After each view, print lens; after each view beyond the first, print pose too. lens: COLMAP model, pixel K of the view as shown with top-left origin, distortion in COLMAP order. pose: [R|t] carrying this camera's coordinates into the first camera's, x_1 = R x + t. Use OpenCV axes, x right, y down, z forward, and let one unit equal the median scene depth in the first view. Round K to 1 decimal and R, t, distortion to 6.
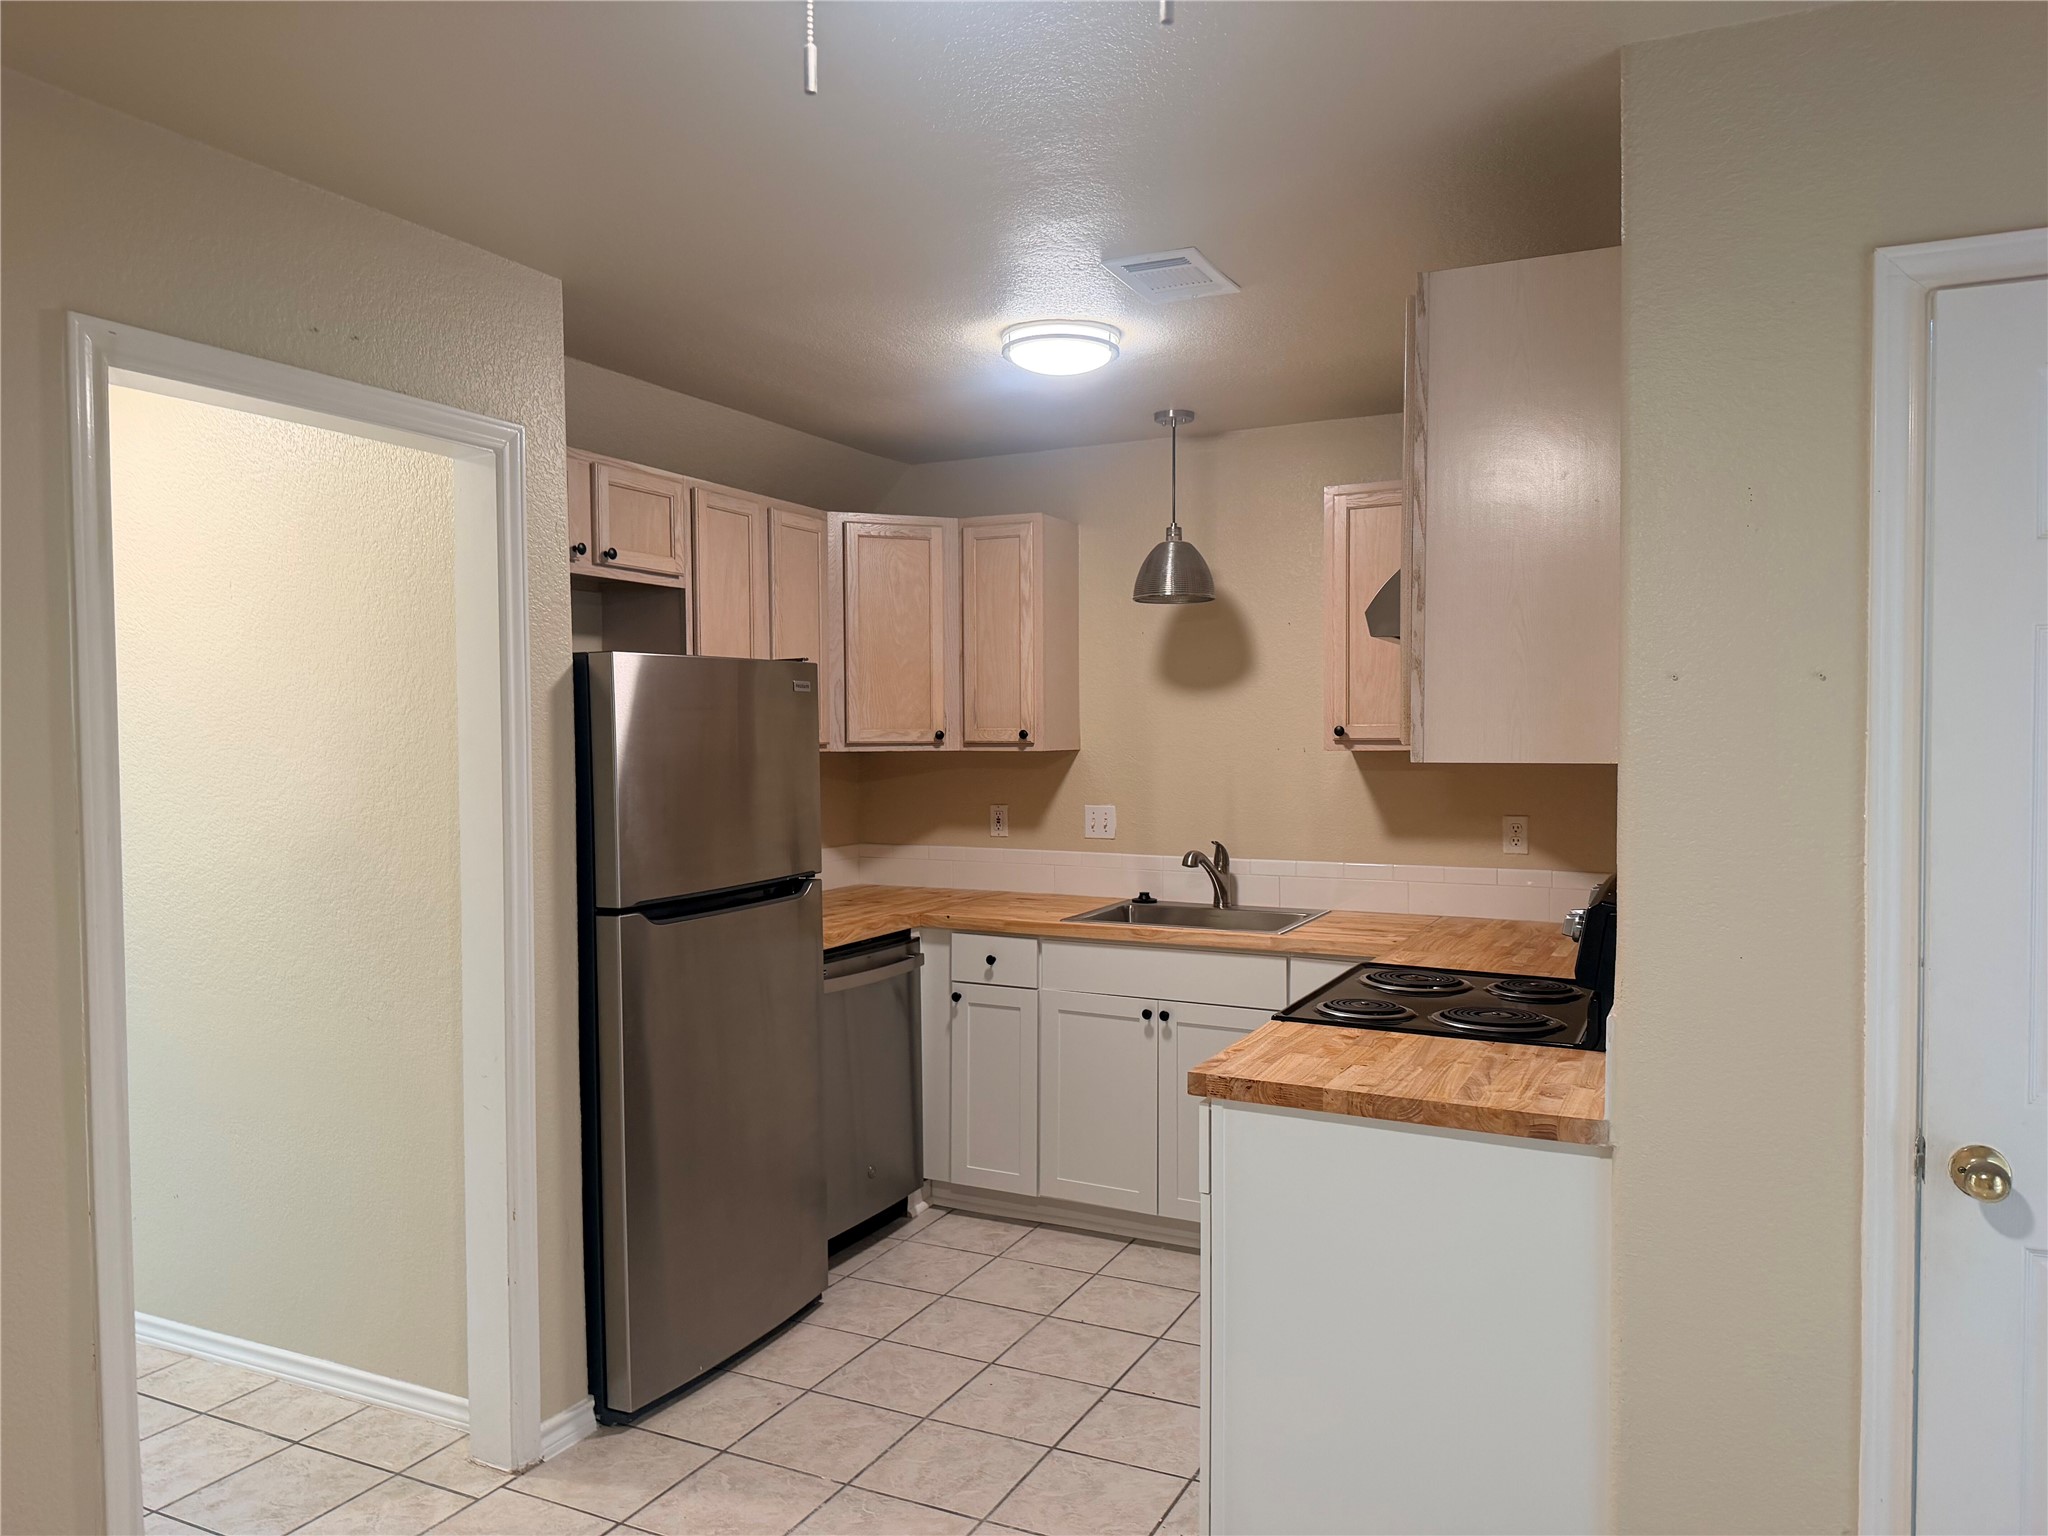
lens RADIAL K [[1445.5, 0, 1029.9], [0, 1445.5, 774.5], [0, 0, 1]] dist [0.102177, -0.150779]
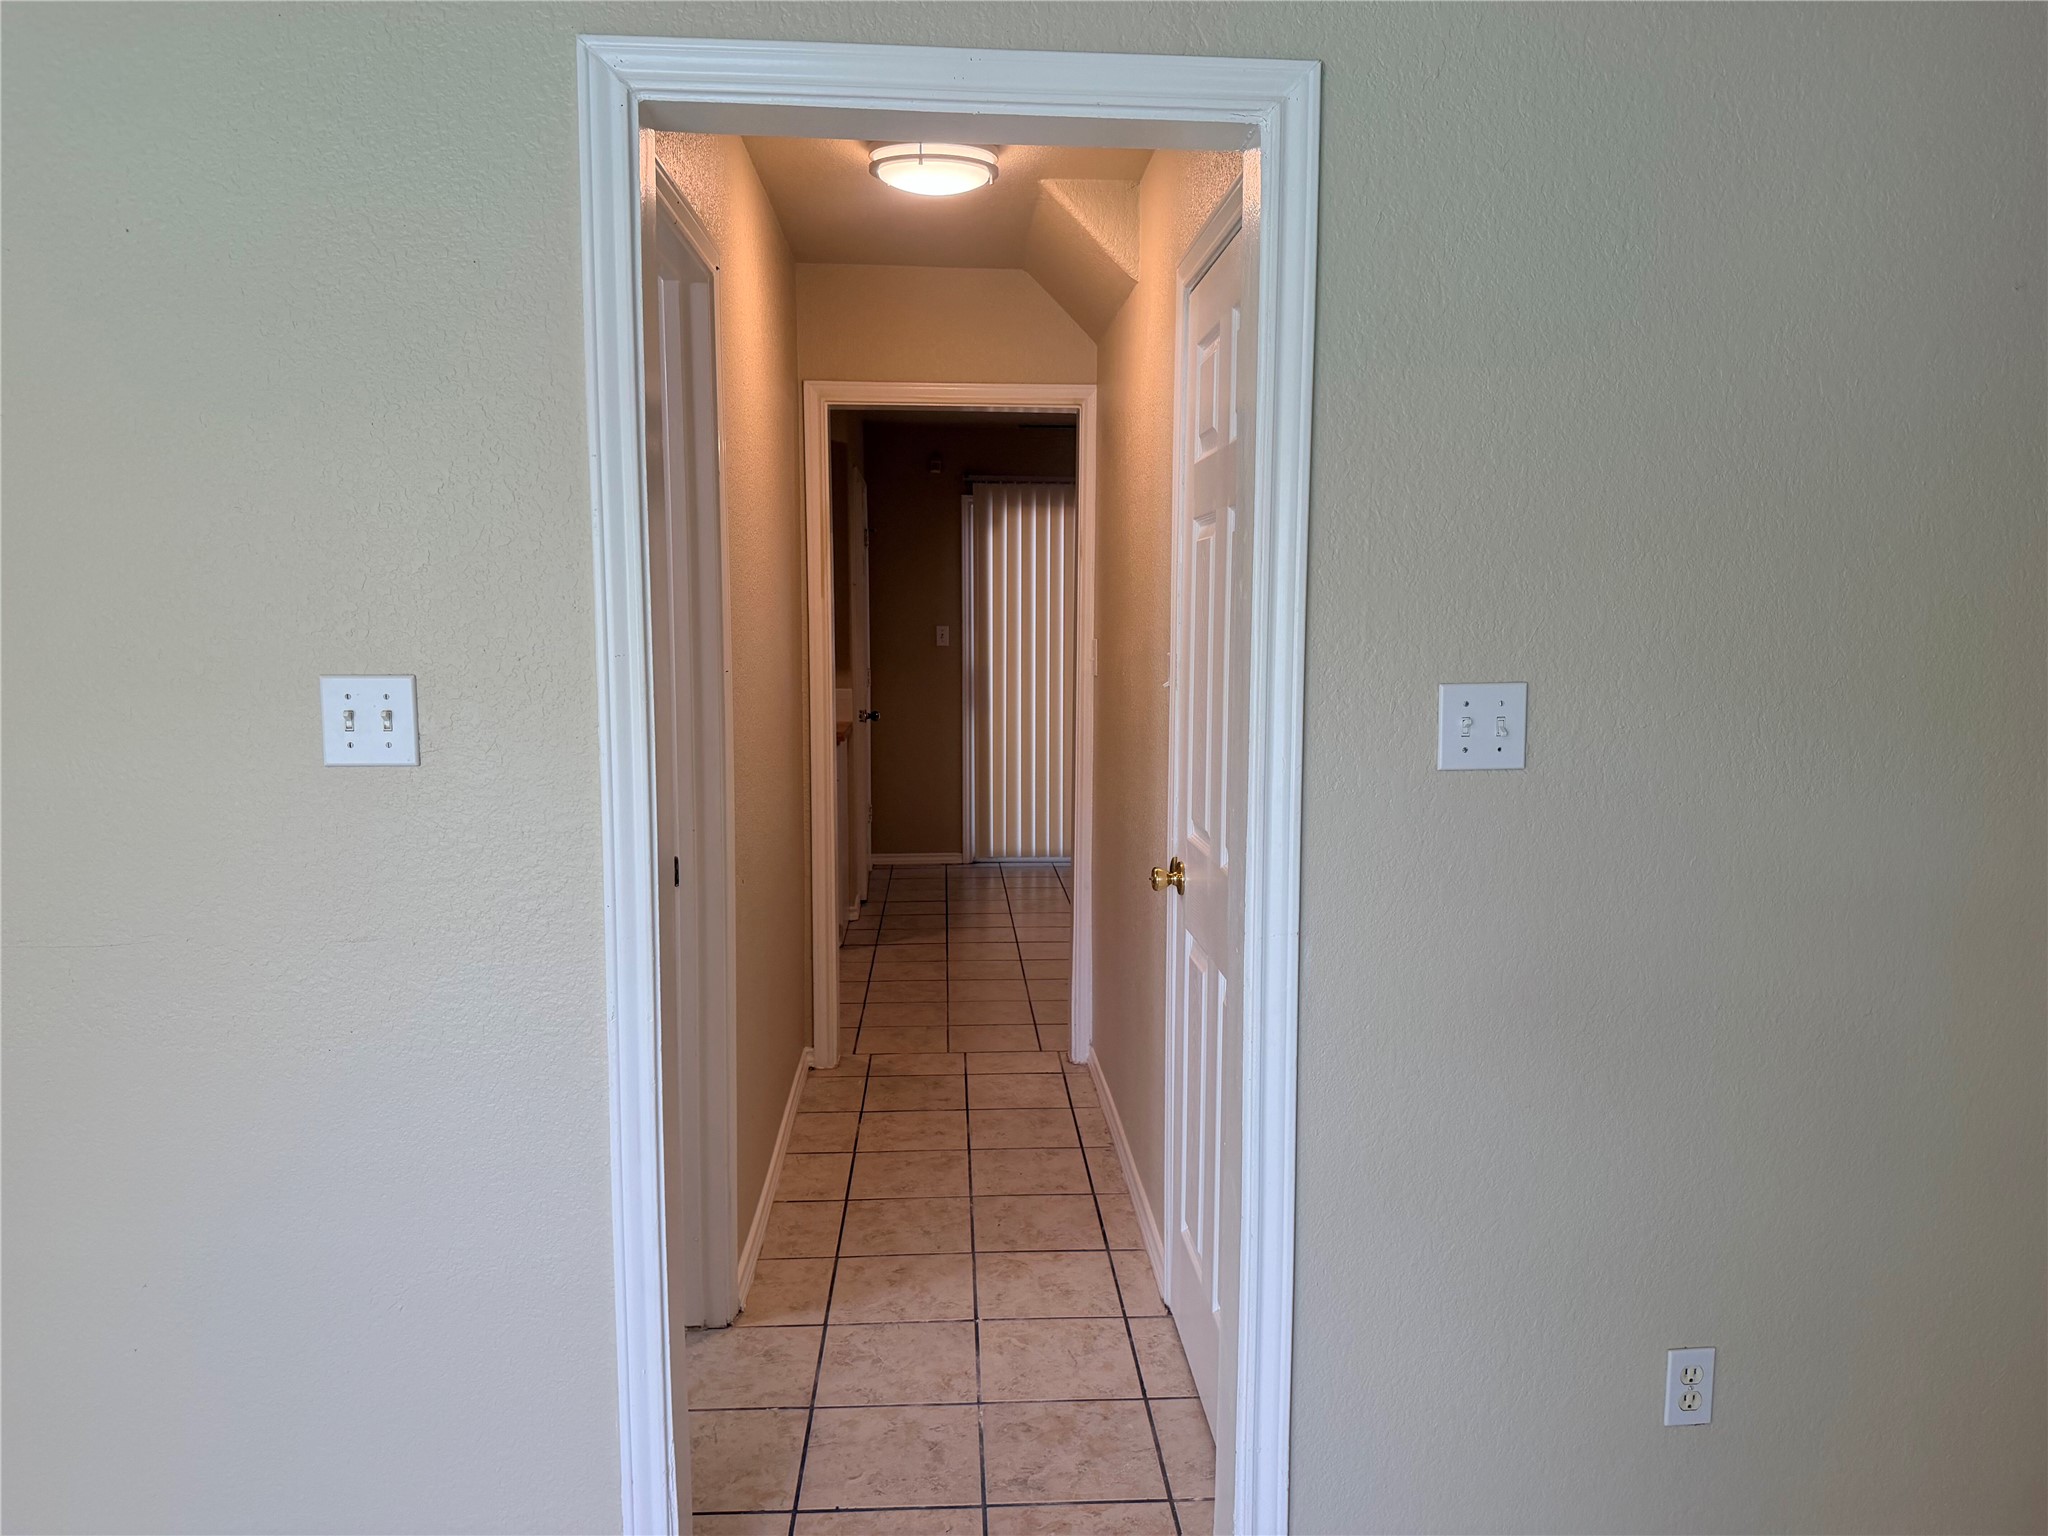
lens RADIAL K [[1449.6, 0, 1024.0], [0, 1449.6, 768.0], [0, 0, 1]] dist [0.086699, -0.114267]
pose [[-0.502494, -0.089738, 0.859911, -1.436241], [0.028026, 0.992386, 0.119940, -0.017695], [-0.864126, 0.084369, -0.496153, 1.269948]]
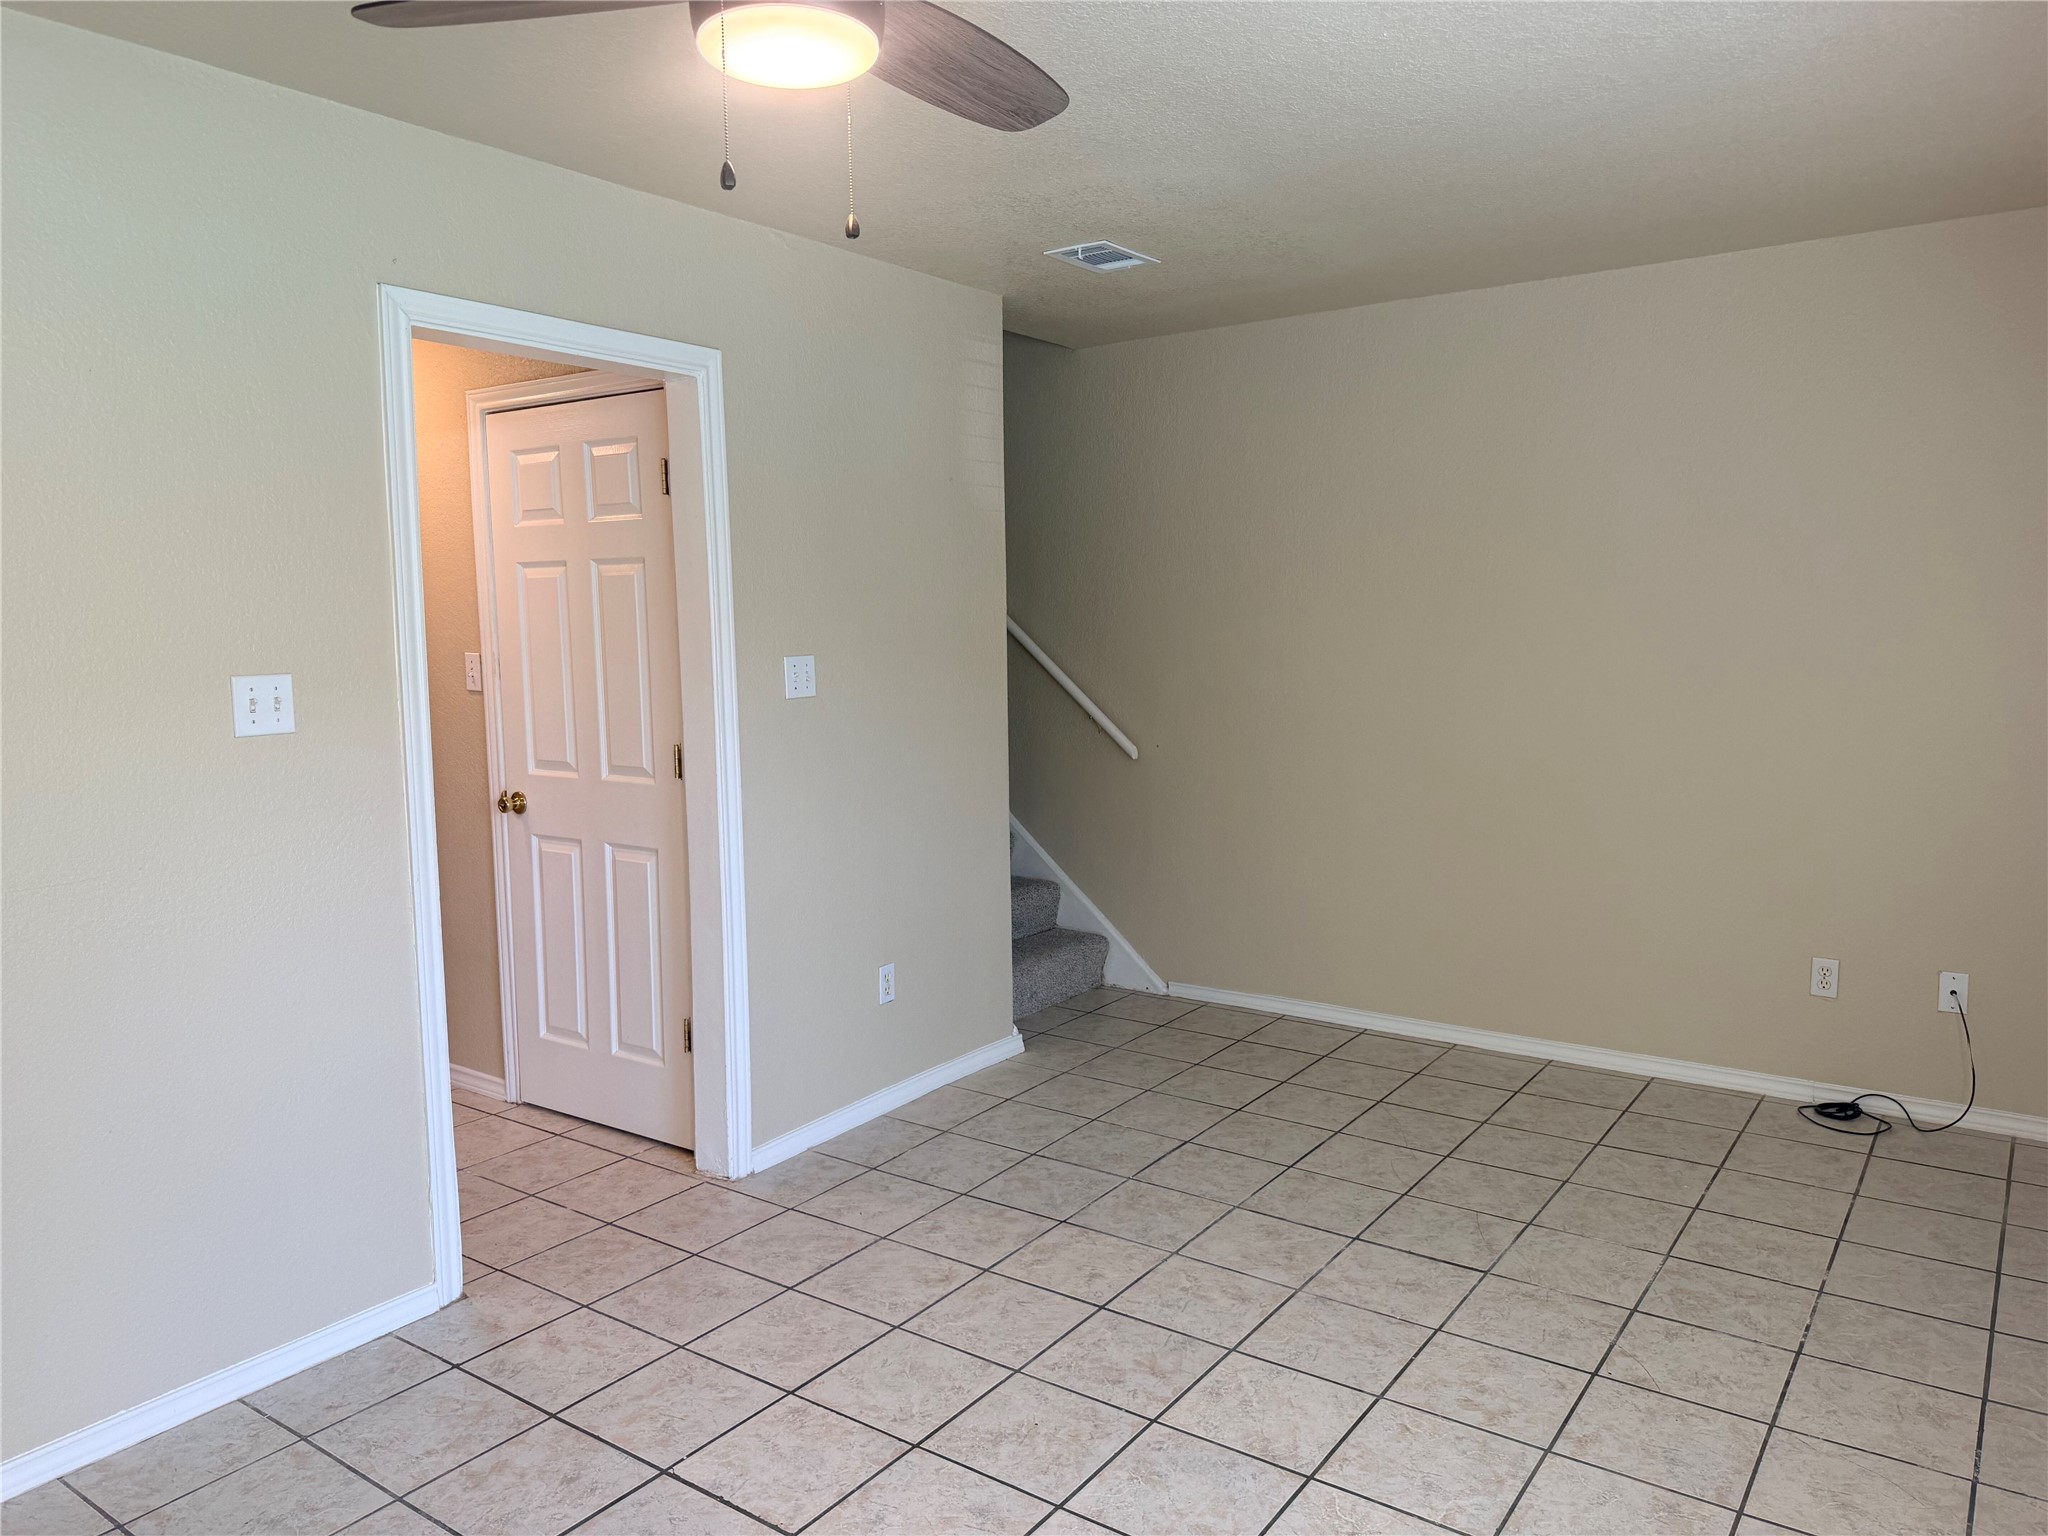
lens RADIAL K [[1449.6, 0, 1024.0], [0, 1449.6, 768.0], [0, 0, 1]] dist [0.086699, -0.114267]
pose [[-0.987694, 0.007496, 0.156220, -1.397696], [0.029153, 0.990169, 0.136807, -0.039697], [-0.153659, 0.139678, -0.978202, 1.888315]]
